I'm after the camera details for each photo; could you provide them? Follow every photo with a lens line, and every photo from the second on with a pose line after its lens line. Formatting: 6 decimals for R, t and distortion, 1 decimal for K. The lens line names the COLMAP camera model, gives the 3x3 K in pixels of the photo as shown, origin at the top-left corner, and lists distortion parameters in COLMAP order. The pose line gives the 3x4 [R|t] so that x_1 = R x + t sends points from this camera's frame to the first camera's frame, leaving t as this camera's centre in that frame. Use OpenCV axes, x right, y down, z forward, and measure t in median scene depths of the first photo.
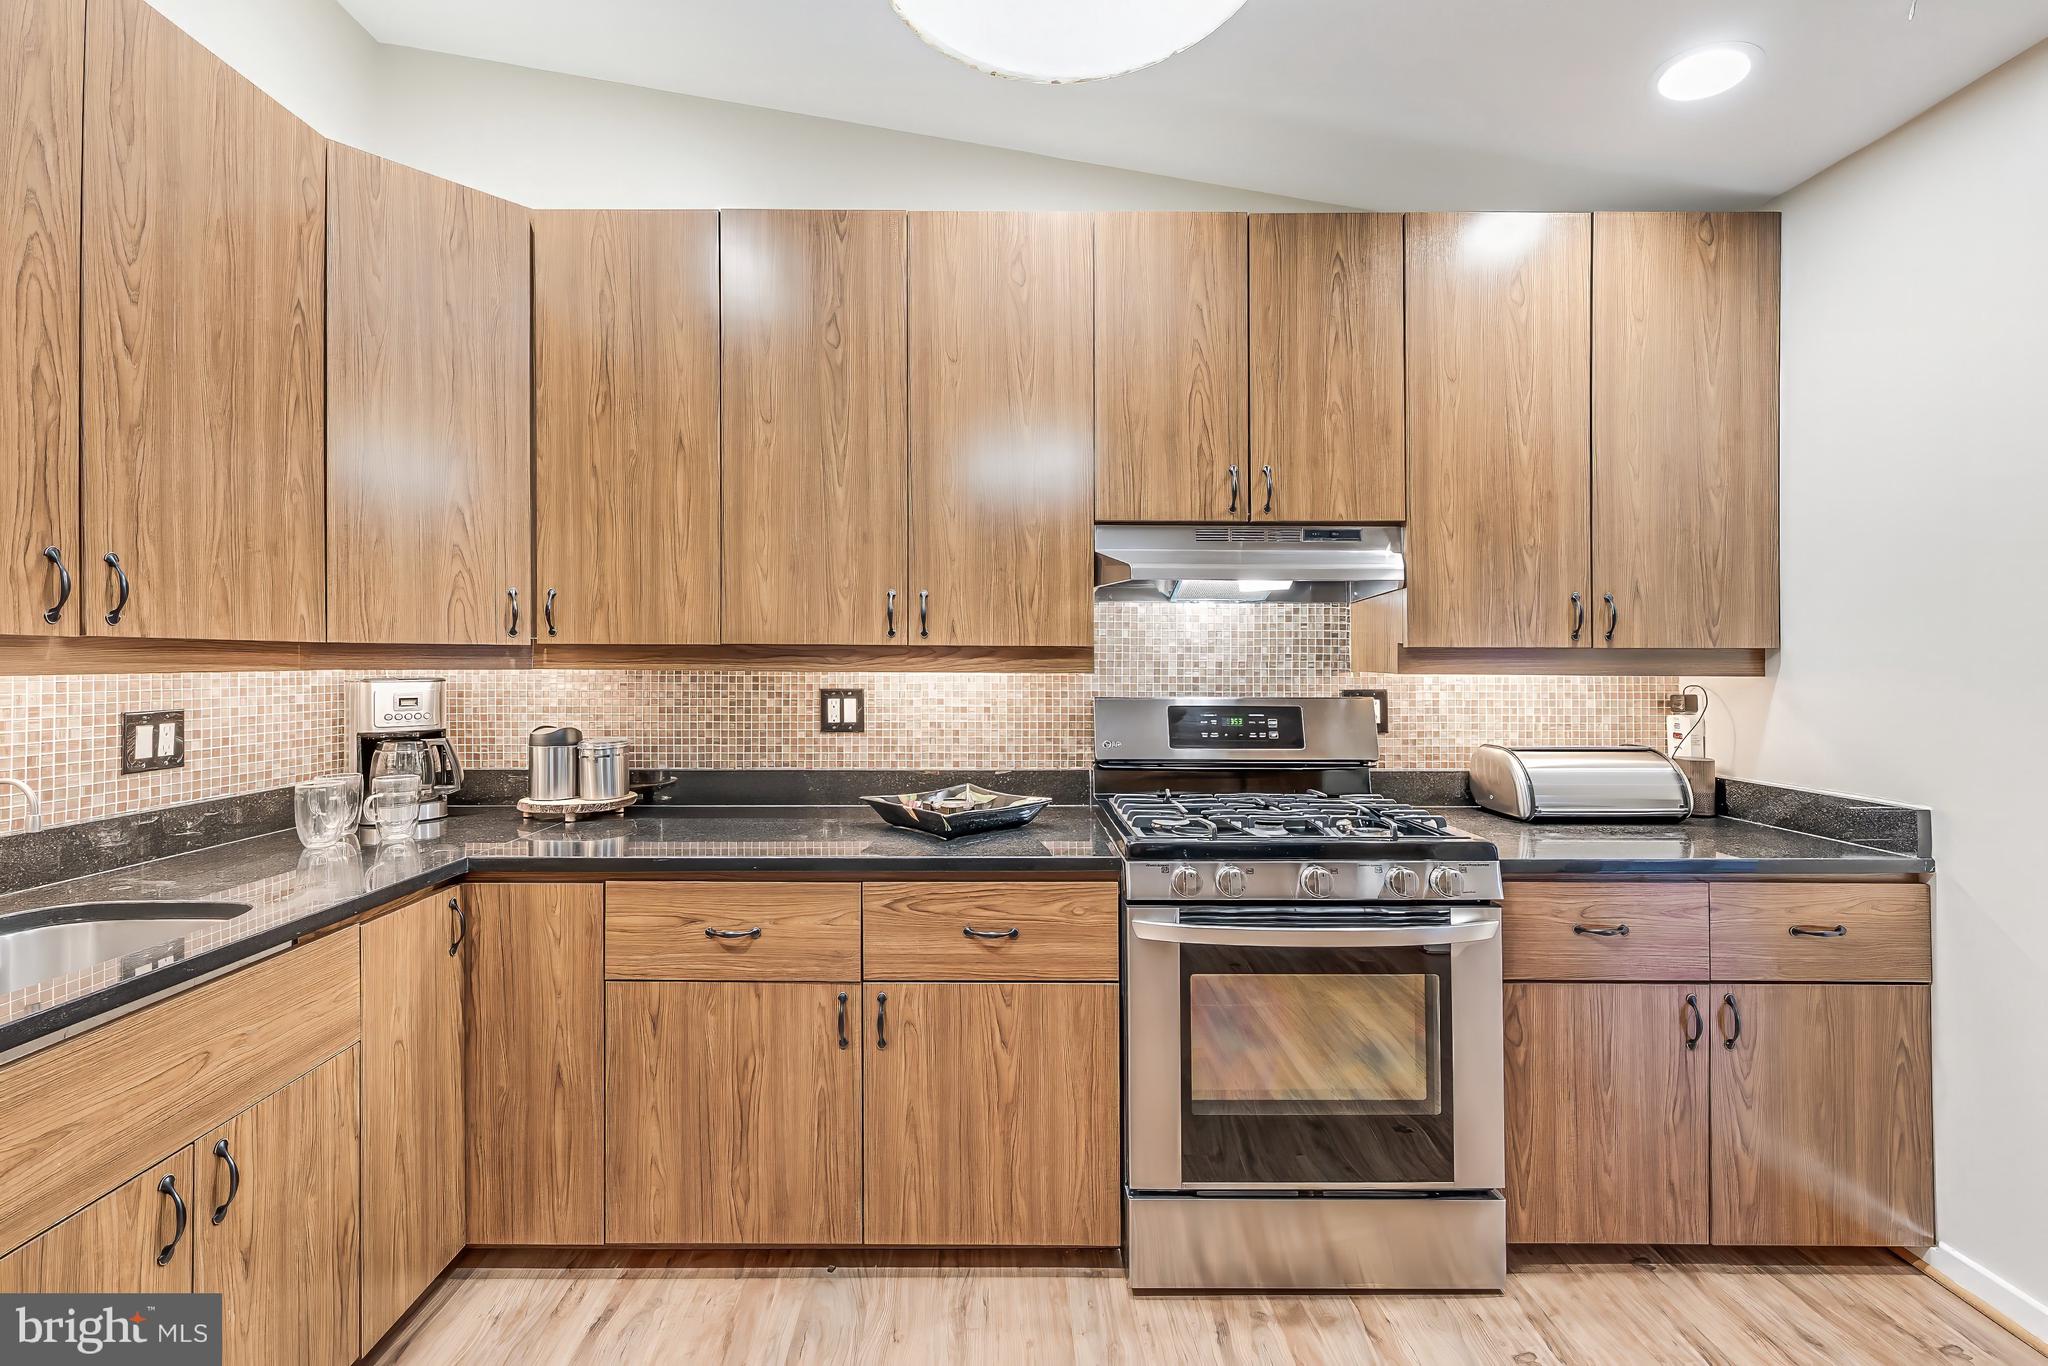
lens RADIAL K [[828.6, 0, 1014.5], [0, 828.6, 642.1], [0, 0, 1]] dist [0.001579, 0.000061]
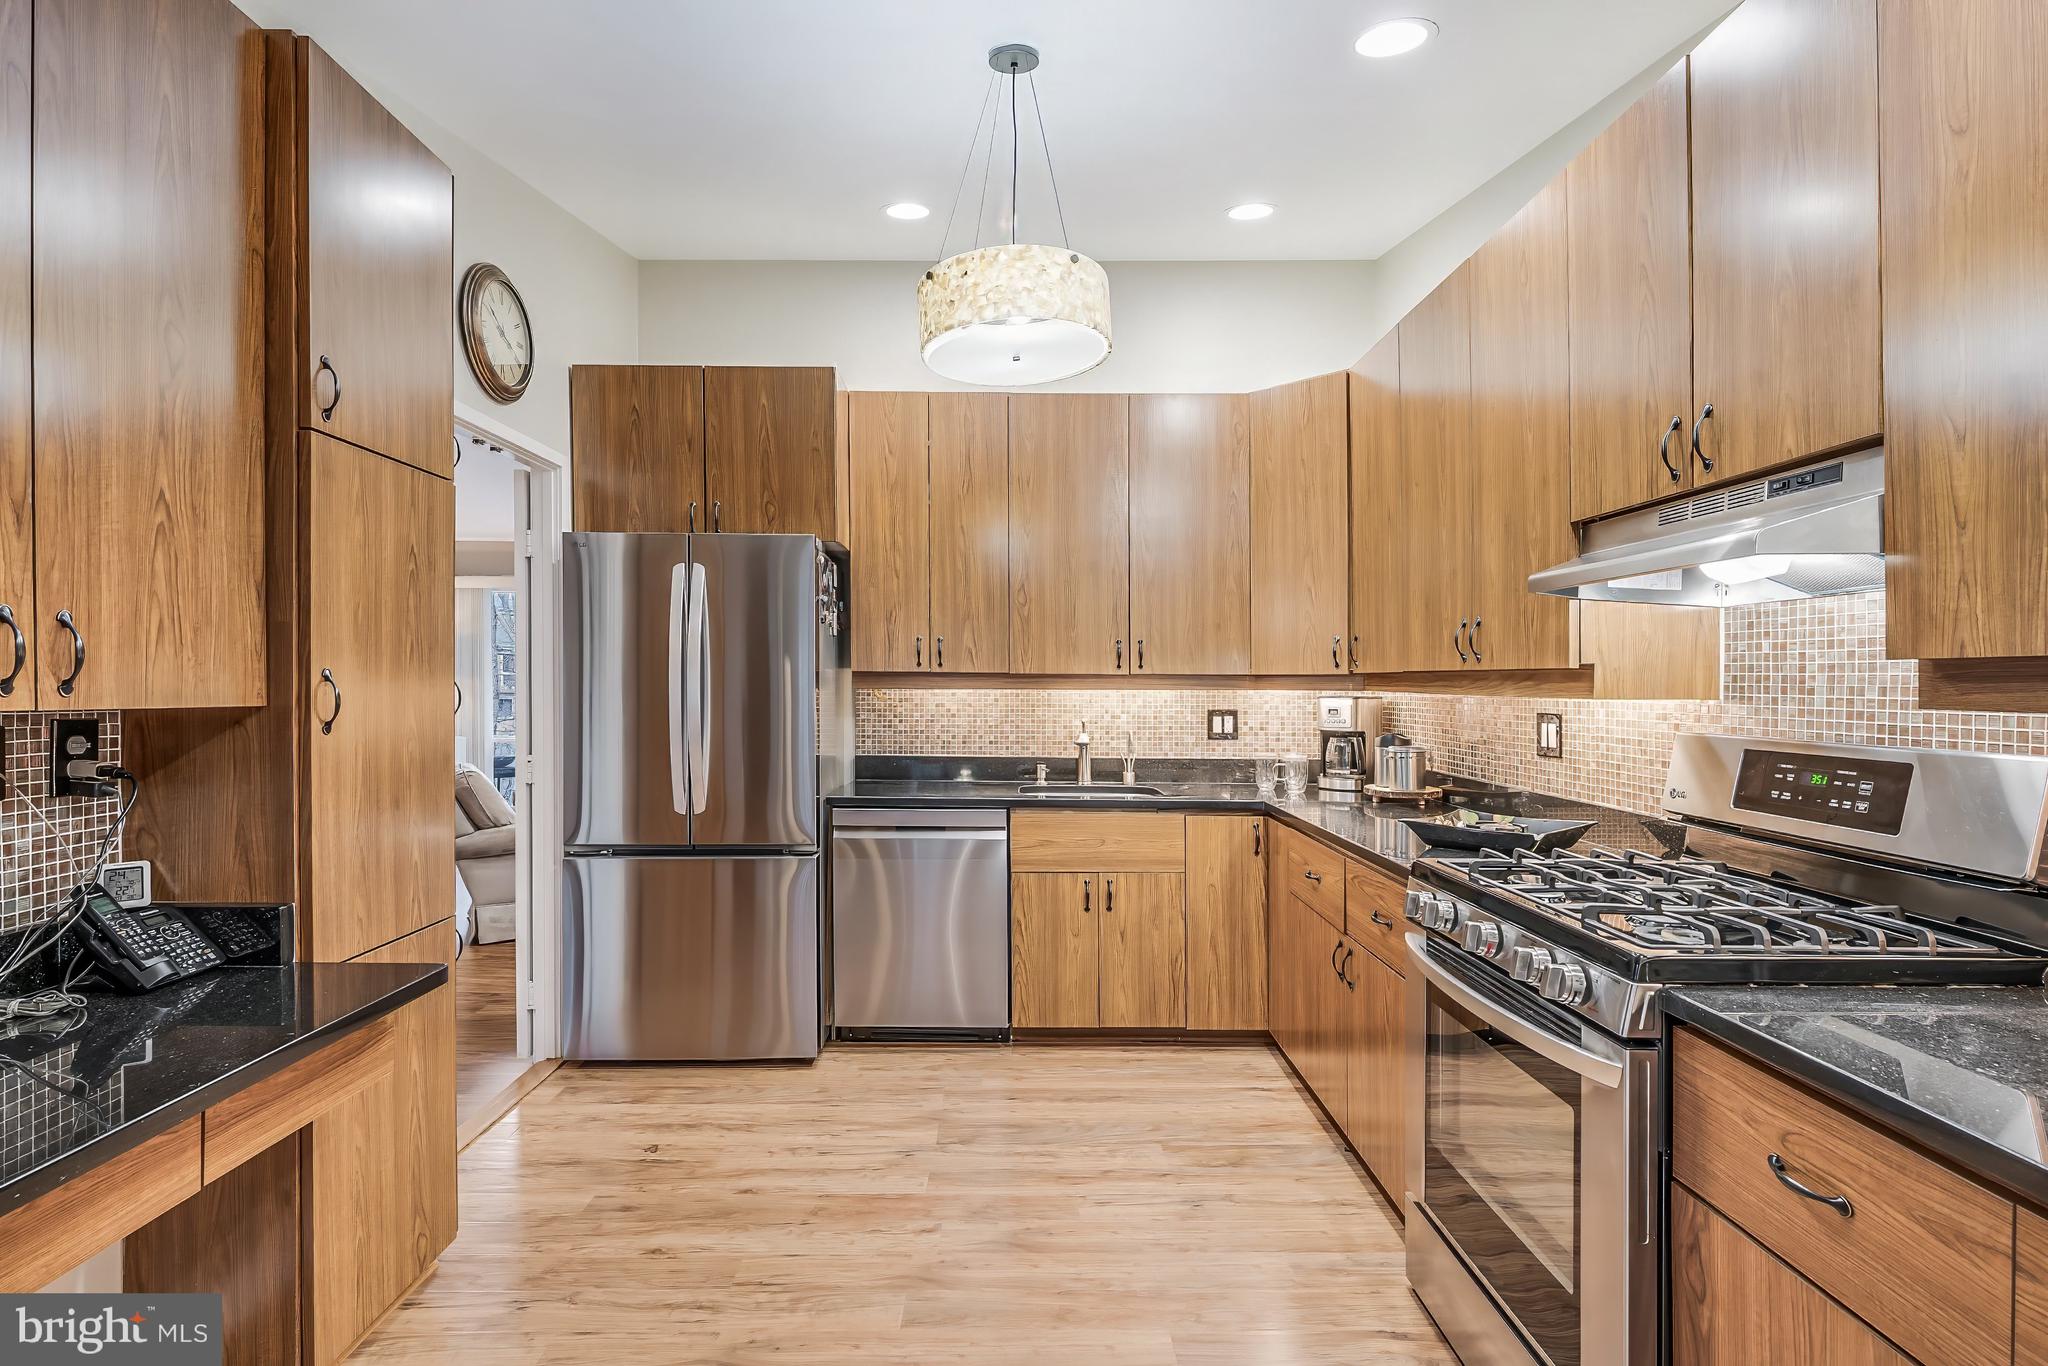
lens RADIAL K [[1009.8, 0, 1024.9], [0, 1009.8, 687.0], [0, 0, 1]] dist [-0.003254, 0.000135]
pose [[0.003684, 0.001320, -0.999992, 1.147888], [0.016291, 0.999866, 0.001380, 0.014247], [0.999861, -0.016296, 0.003662, 0.421564]]
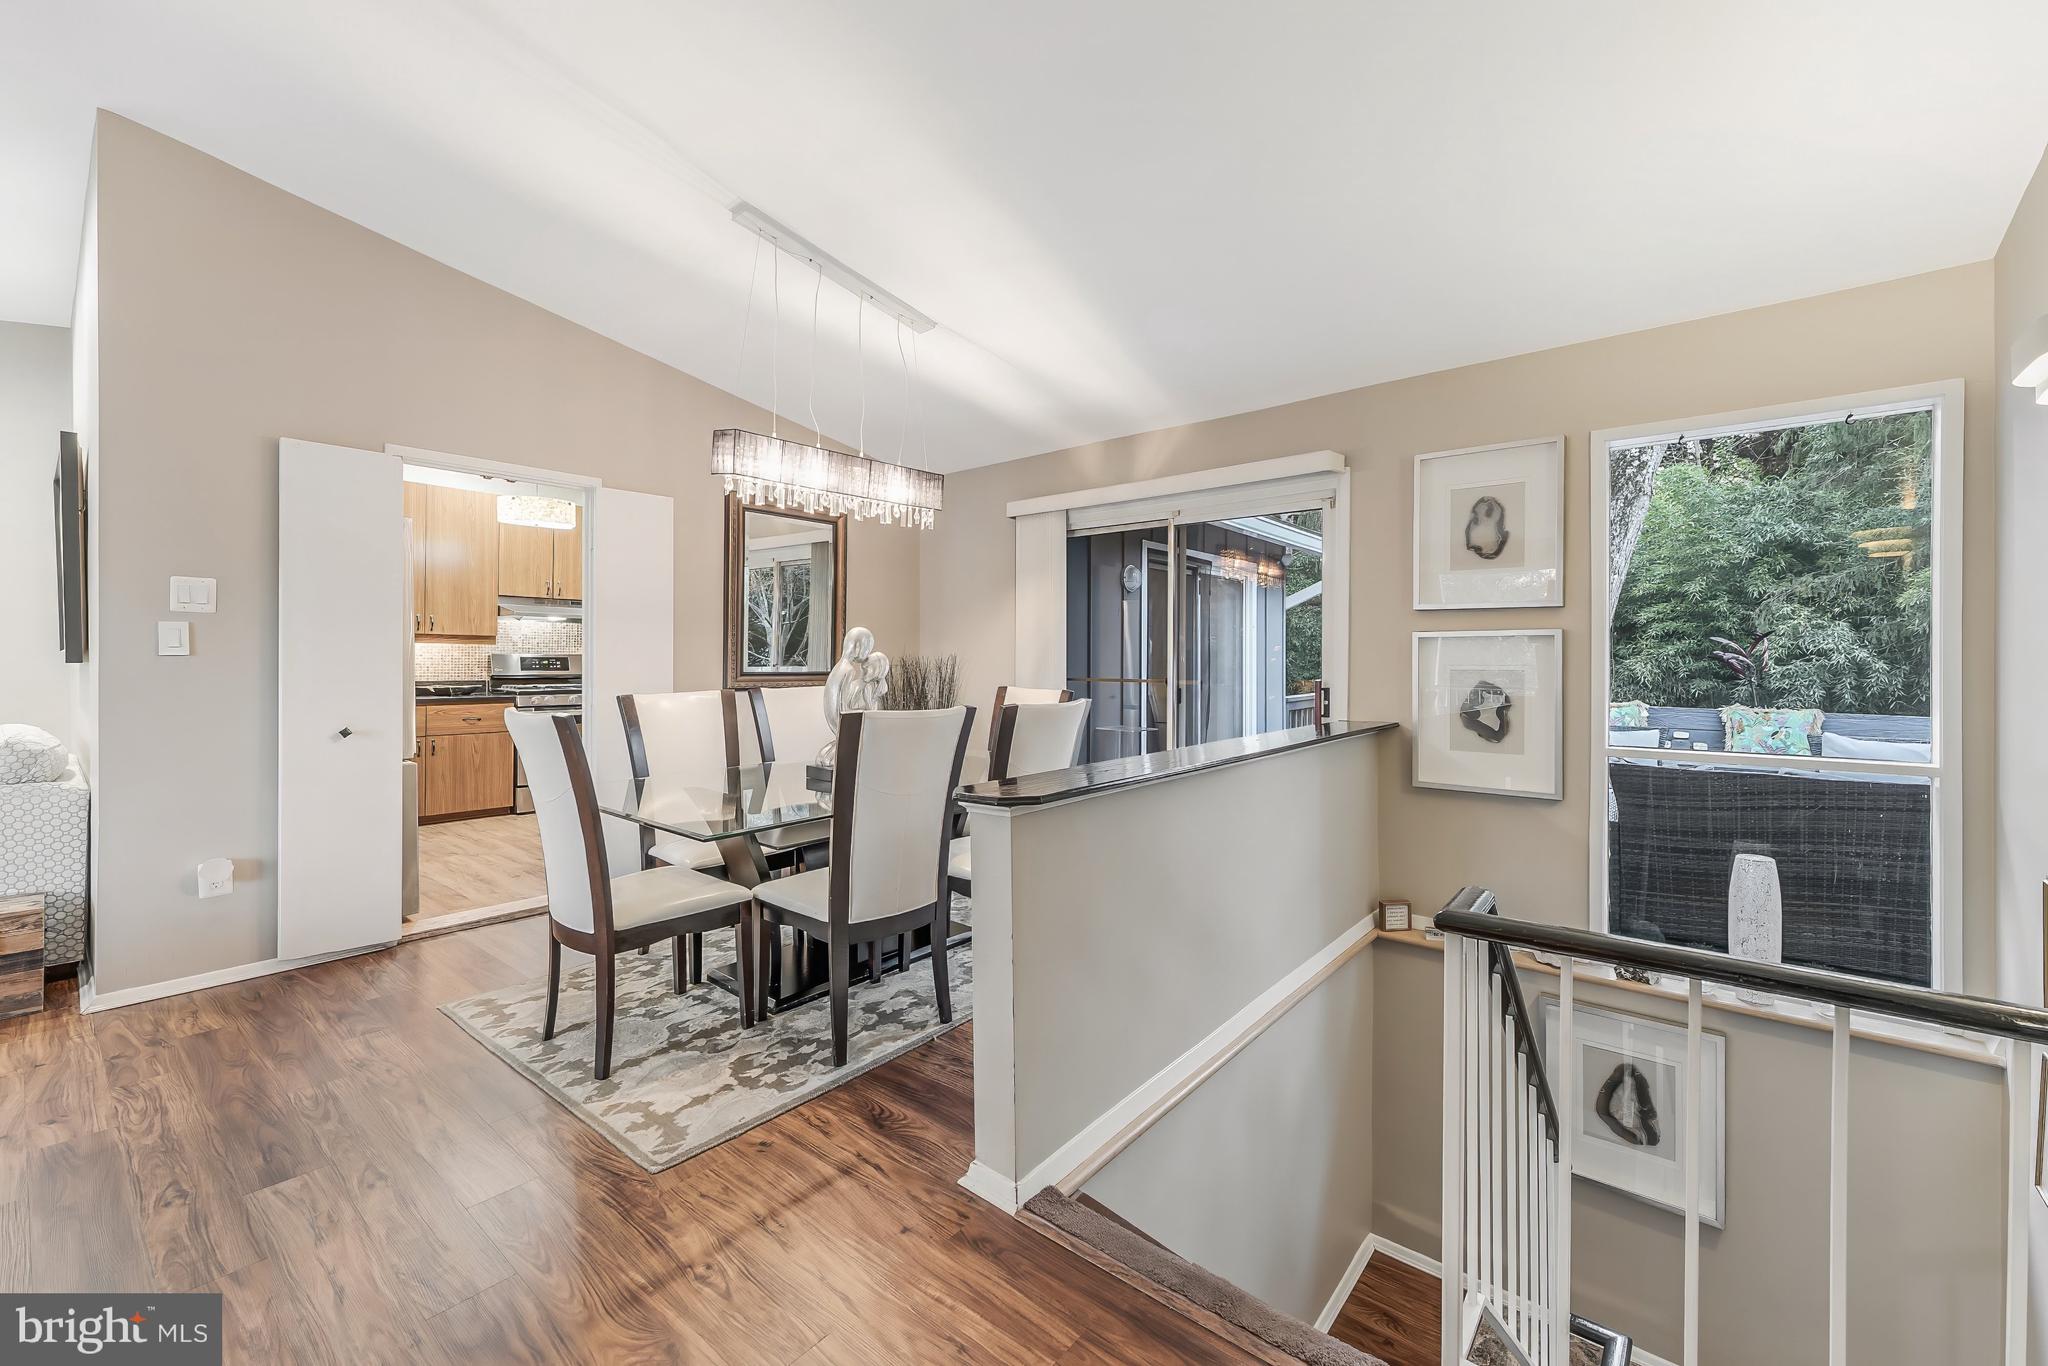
lens RADIAL K [[828.6, 0, 1022.7], [0, 828.6, 661.7], [0, 0, 1]] dist [0.001579, 0.000061]
pose [[0.646176, 0.006021, 0.763165, -1.002972], [-0.019179, 0.999781, 0.008350, 0.038811], [-0.762948, -0.020032, 0.646150, -2.506630]]
